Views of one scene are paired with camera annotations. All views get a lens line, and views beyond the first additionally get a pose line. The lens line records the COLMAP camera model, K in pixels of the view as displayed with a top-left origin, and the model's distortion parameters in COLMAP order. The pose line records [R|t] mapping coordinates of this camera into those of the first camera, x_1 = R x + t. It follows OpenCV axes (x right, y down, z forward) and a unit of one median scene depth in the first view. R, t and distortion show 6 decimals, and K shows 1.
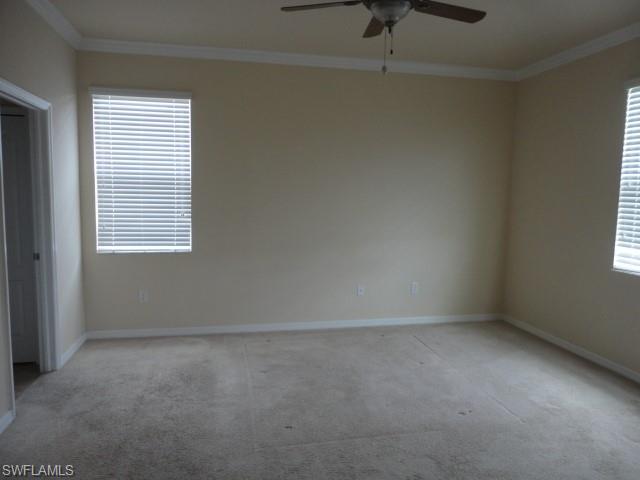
lens RADIAL K [[464.1, 0, 320.0], [0, 464.1, 240.0], [0, 0, 1]] dist [-0.006348, -0.000156]
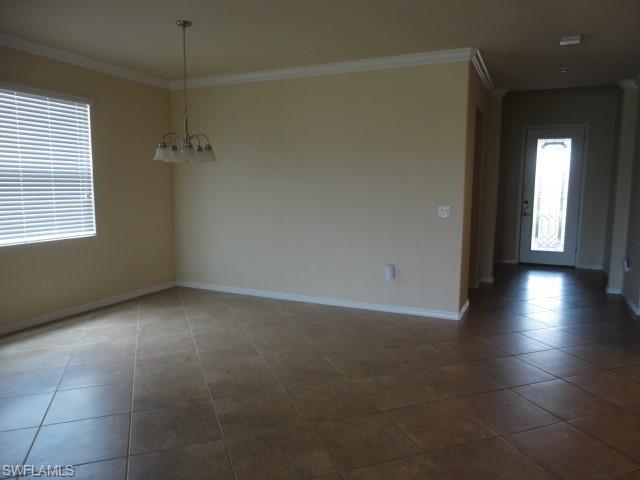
lens RADIAL K [[464.1, 0, 320.0], [0, 464.1, 240.0], [0, 0, 1]] dist [-0.006348, -0.000156]
pose [[0.612457, -0.103876, 0.783649, -0.864481], [0.082375, 0.994318, 0.067421, 0.003875], [-0.786200, 0.023260, 0.617534, -0.160134]]
